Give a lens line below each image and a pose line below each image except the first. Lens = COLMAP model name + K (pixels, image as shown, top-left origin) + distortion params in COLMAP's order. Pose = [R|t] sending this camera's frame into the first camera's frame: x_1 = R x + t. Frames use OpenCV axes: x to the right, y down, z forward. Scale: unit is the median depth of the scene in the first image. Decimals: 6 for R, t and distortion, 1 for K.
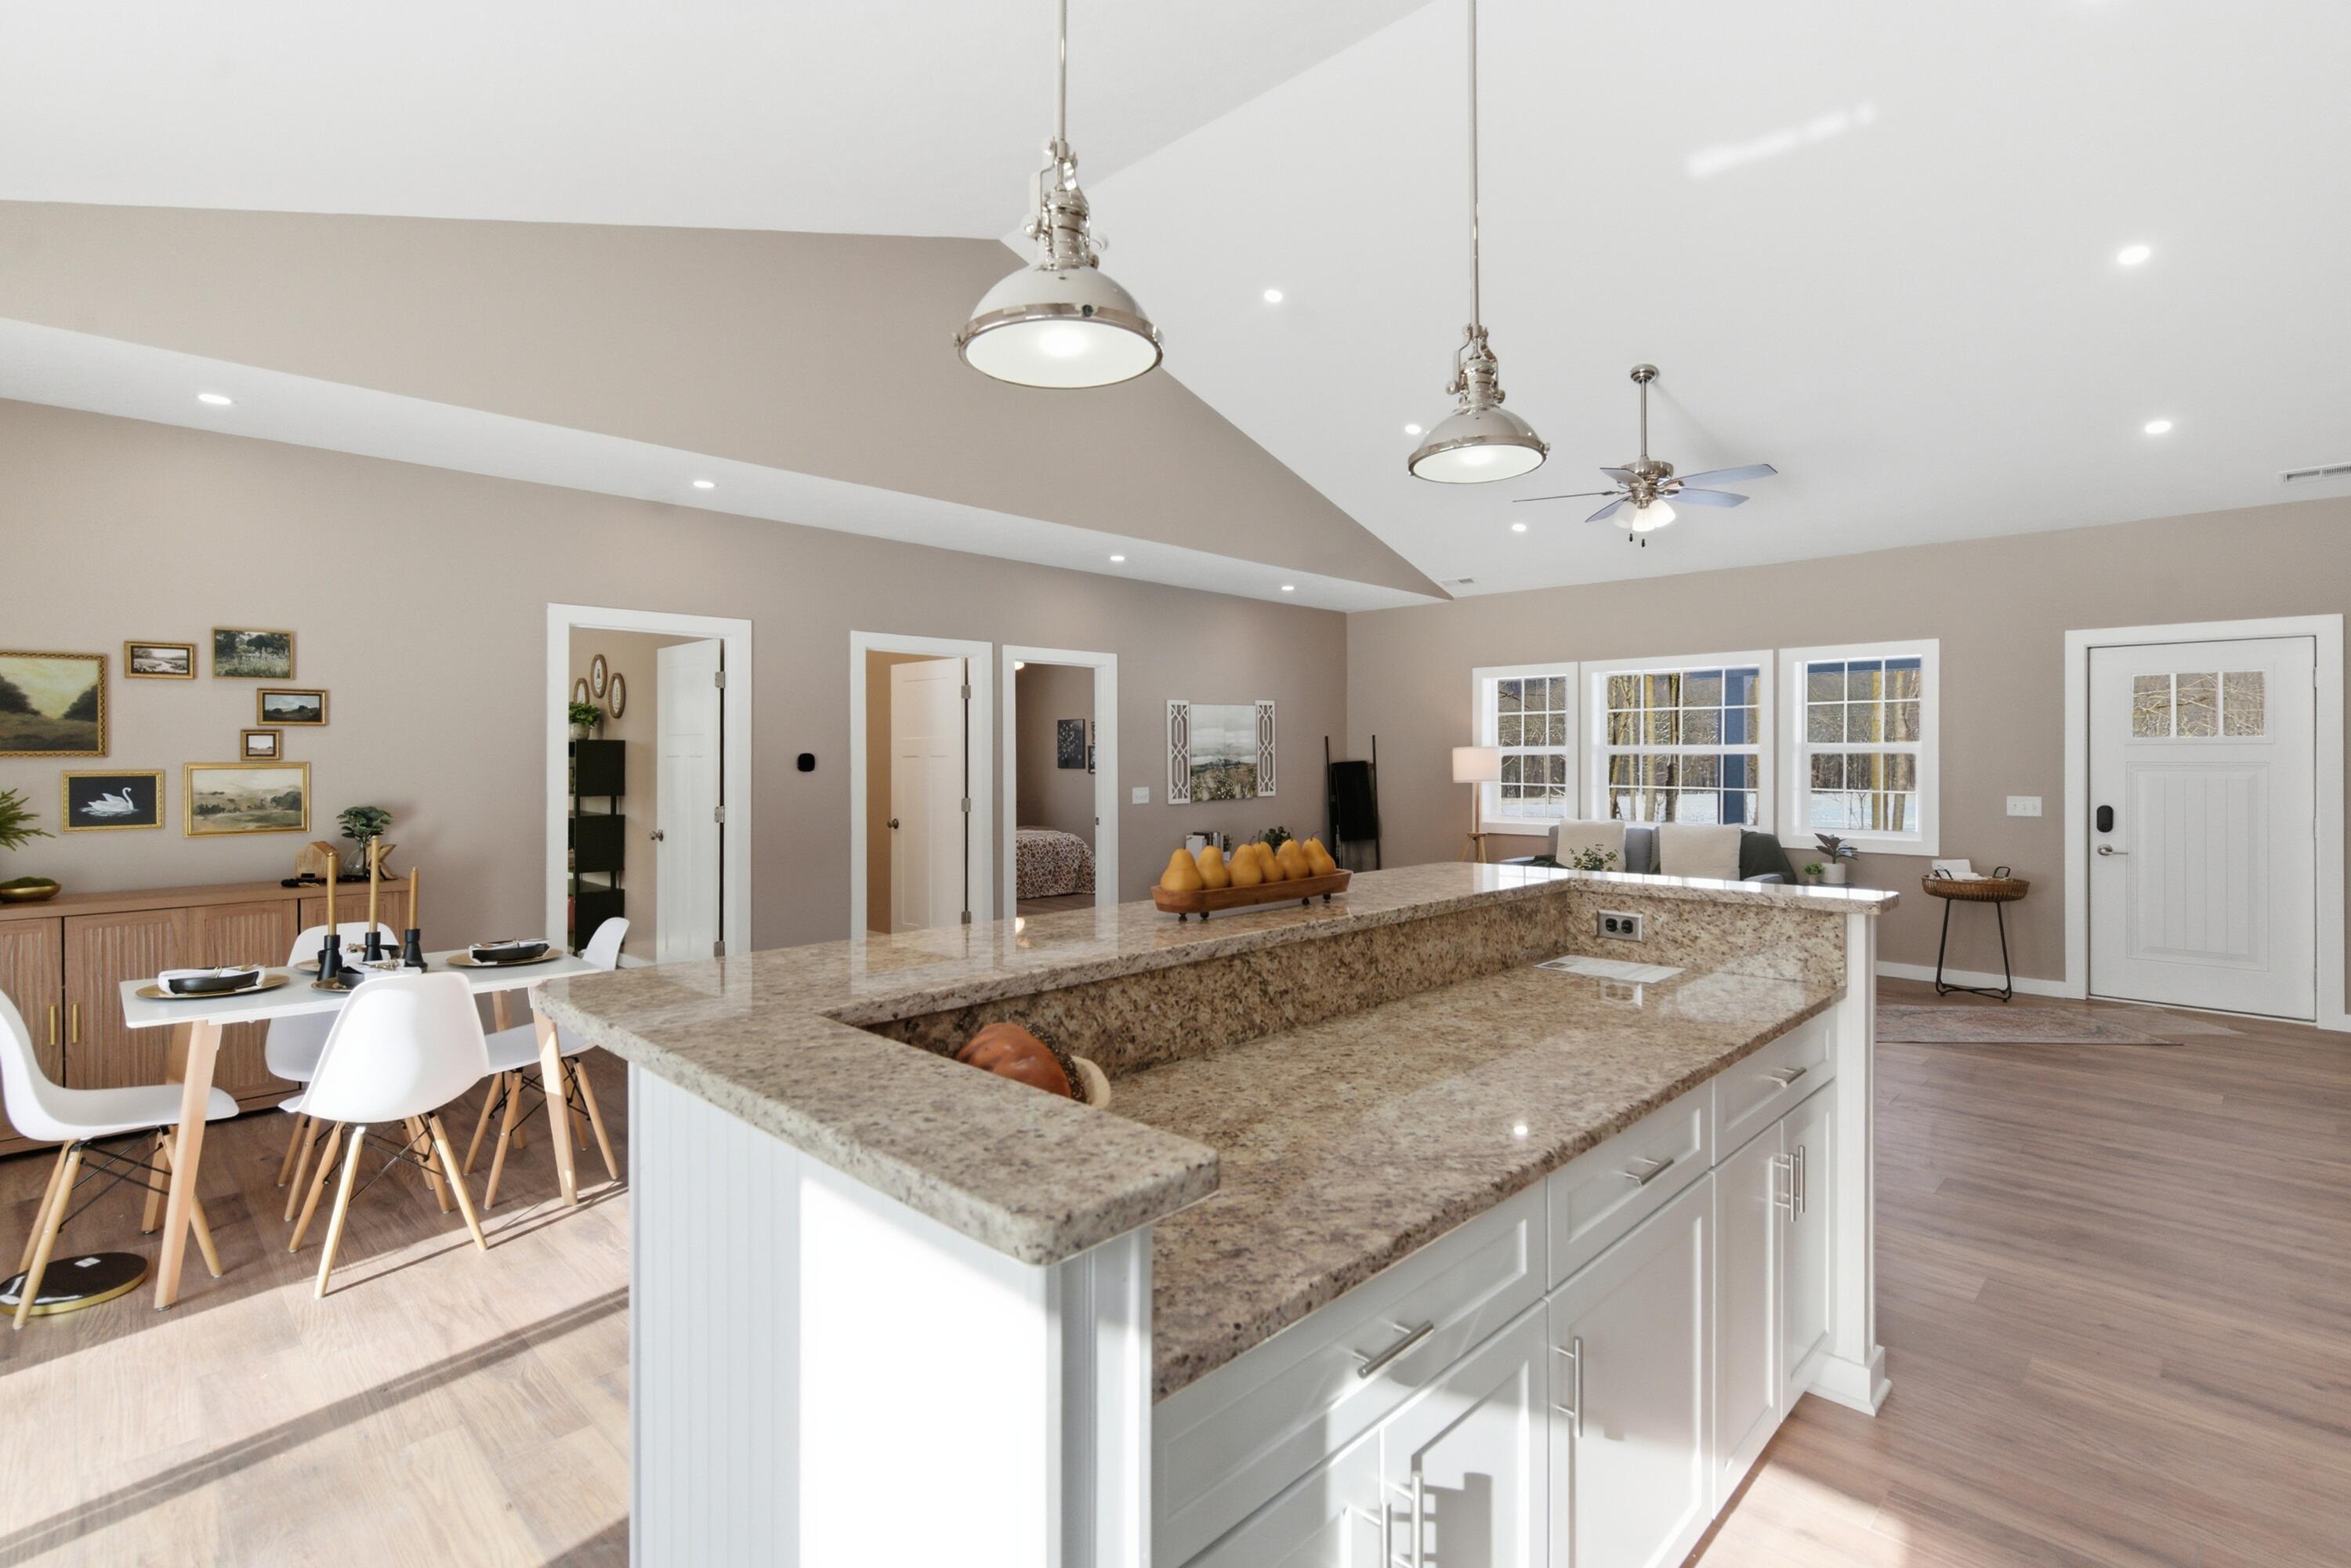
lens RADIAL K [[1076.8, 0, 1172.7], [0, 1076.8, 774.6], [0, 0, 1]] dist [0.004804, -0.001724]
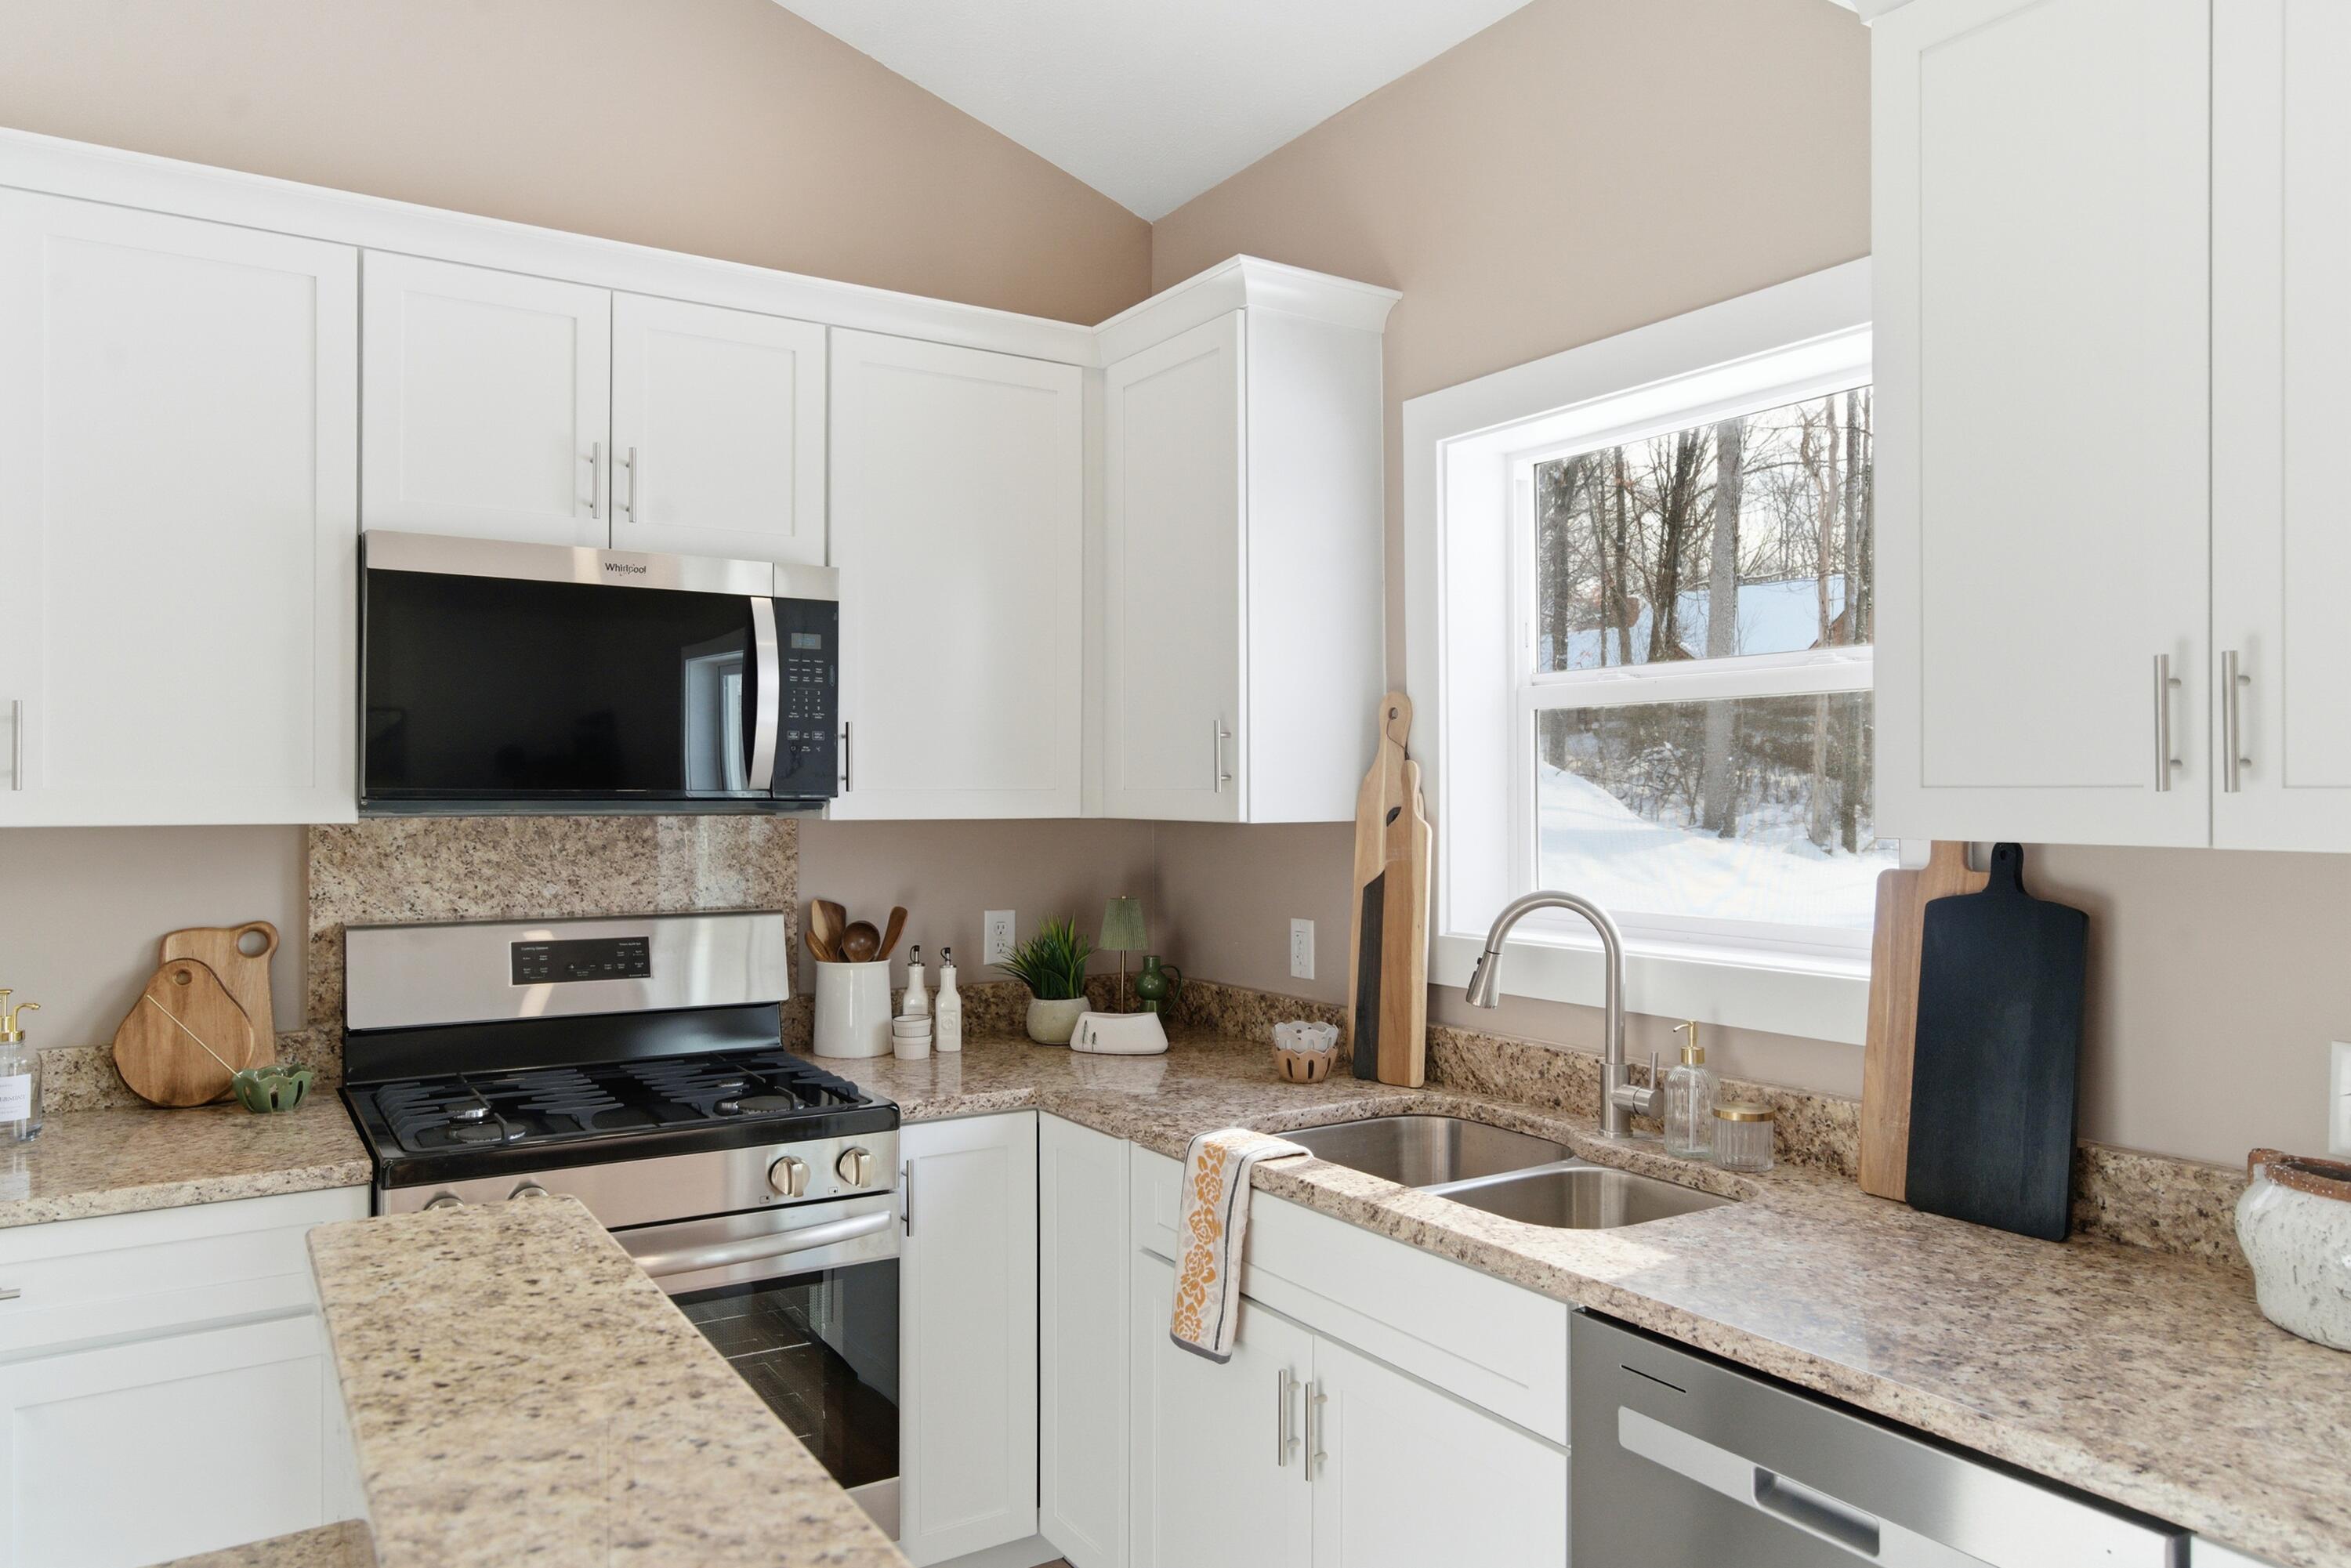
lens RADIAL K [[1589.3, 0, 1180.7], [0, 1589.3, 779.0], [0, 0, 1]] dist [-0.025850, 0.037515]
pose [[-0.972244, -0.001004, 0.233968, -0.195251], [0.001542, 0.999942, 0.010698, -0.012111], [-0.233965, 0.010762, -0.972185, 0.409907]]
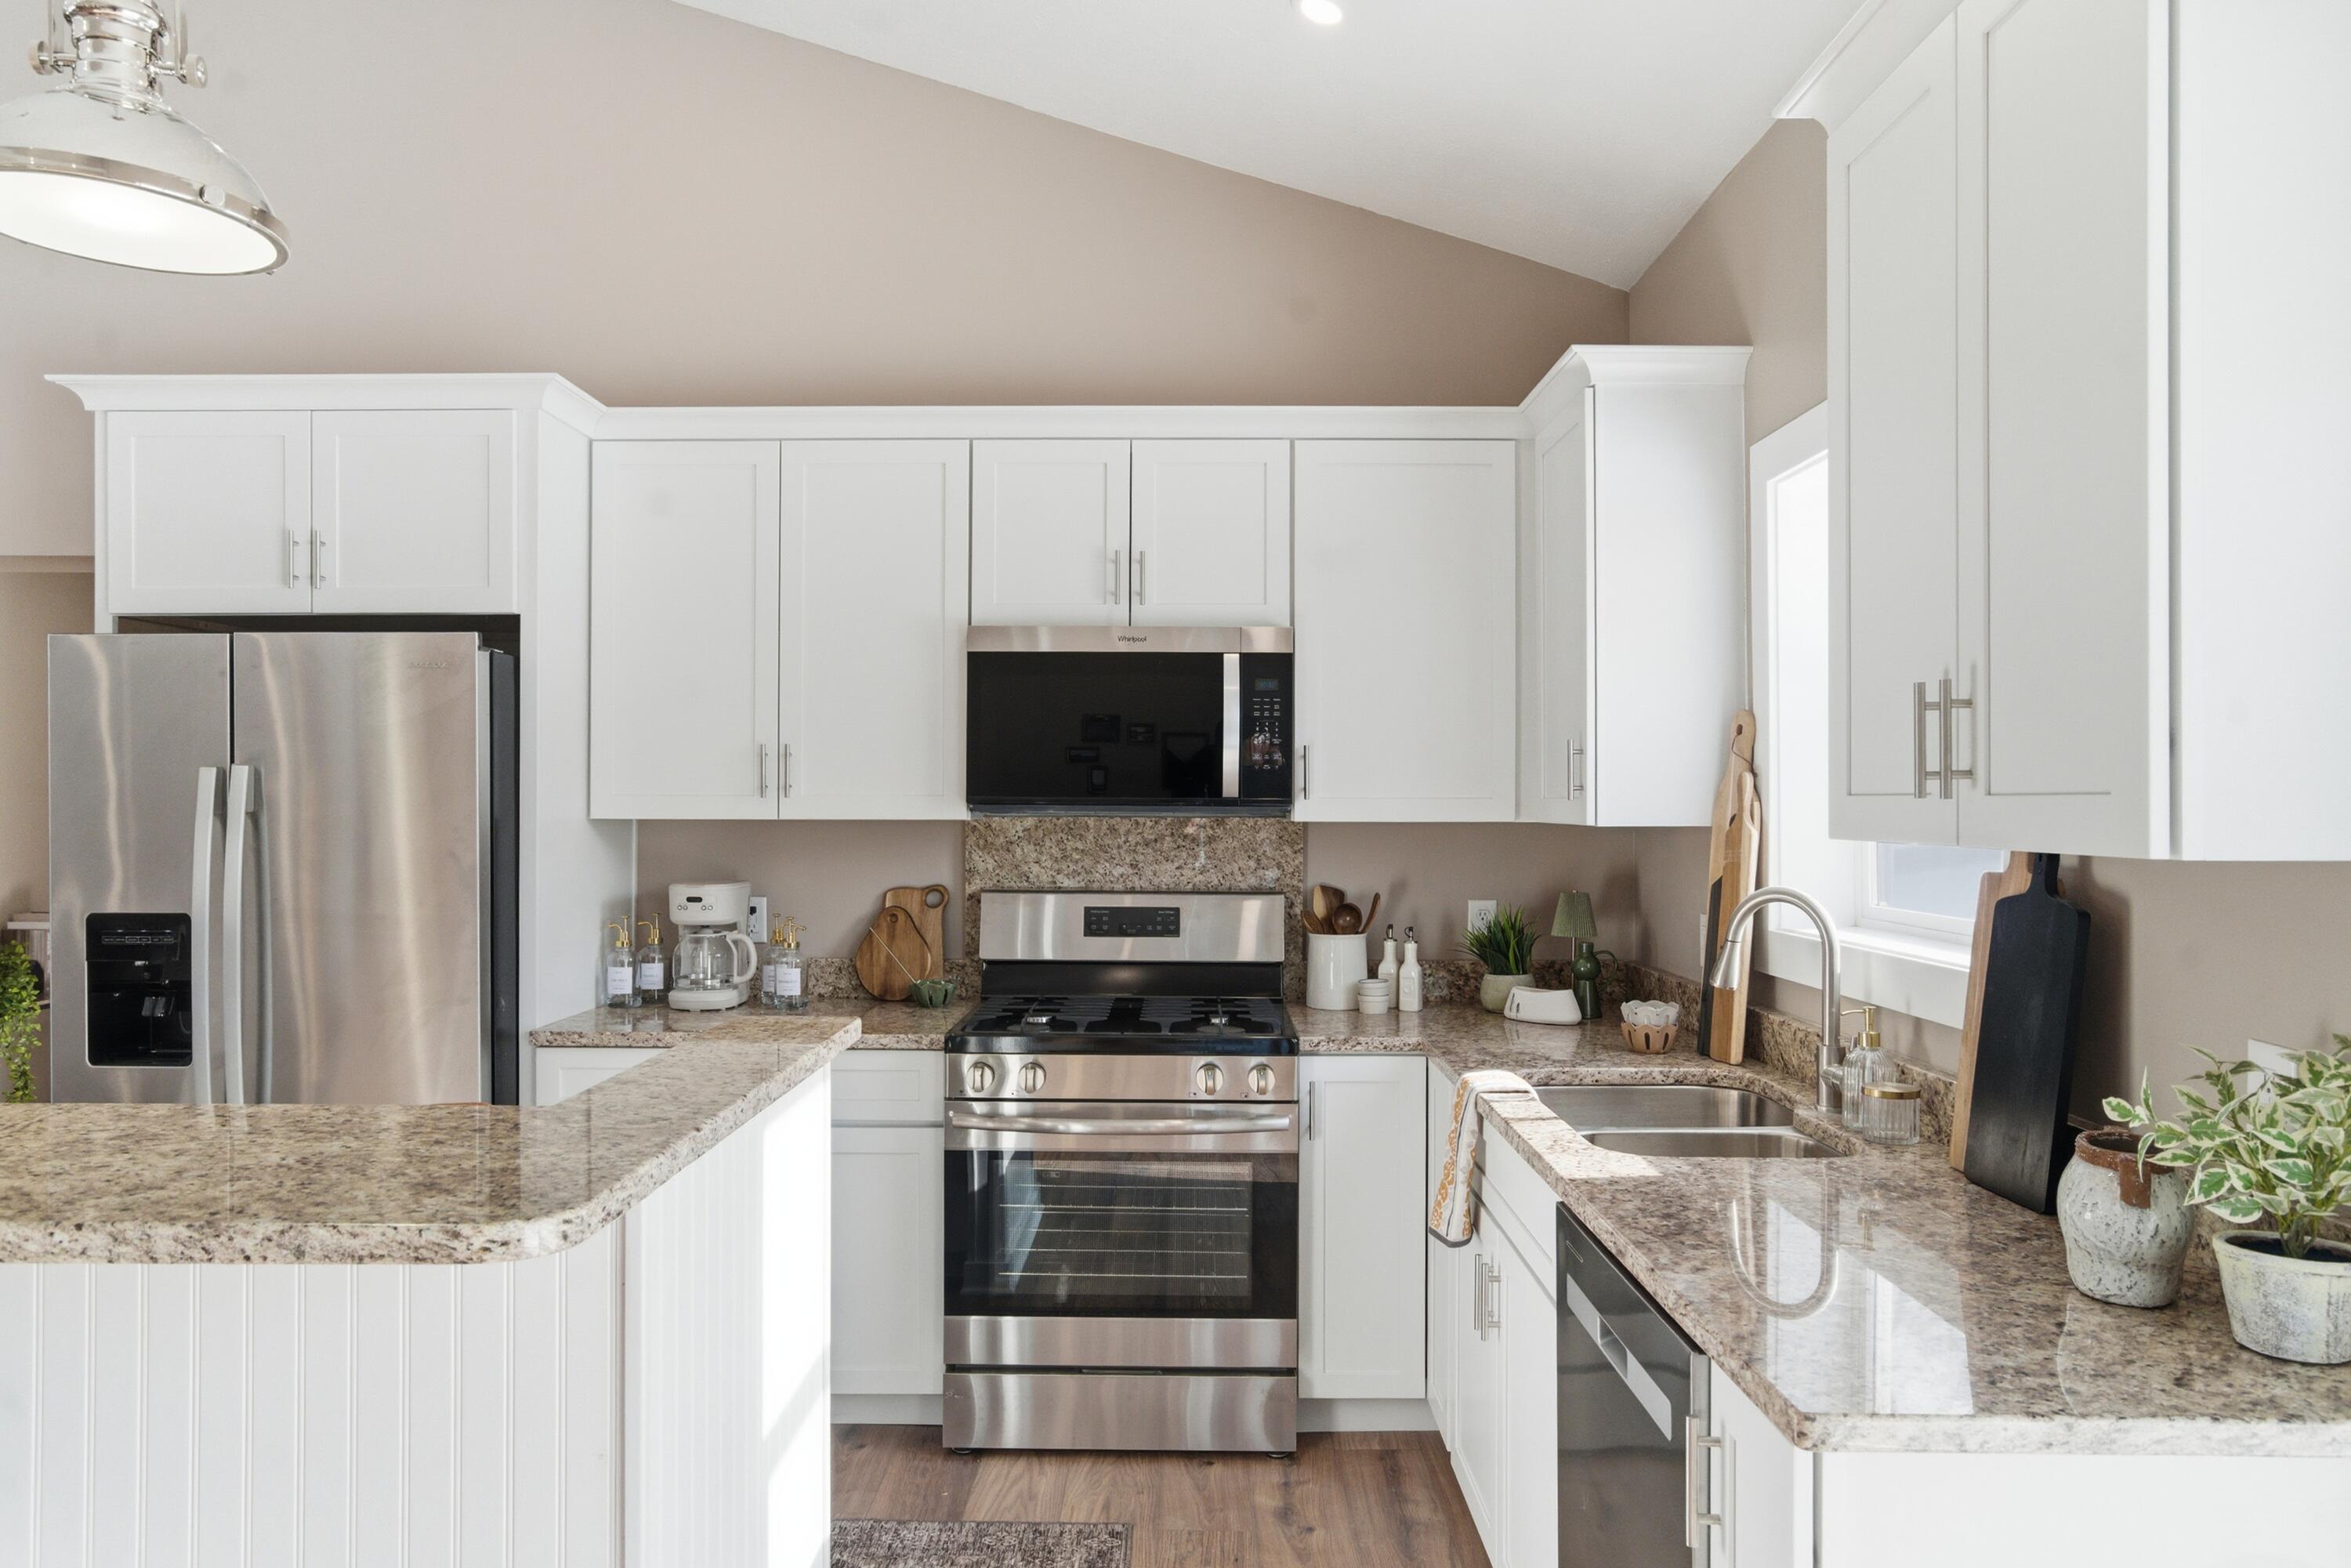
lens RADIAL K [[1589.3, 0, 1158.8], [0, 1589.3, 791.5], [0, 0, 1]] dist [-0.025850, 0.037515]
pose [[-0.688071, 0.000527, 0.725643, -0.472075], [0.010085, 0.999910, 0.008837, -0.012587], [-0.725573, 0.013399, -0.688015, 0.445064]]
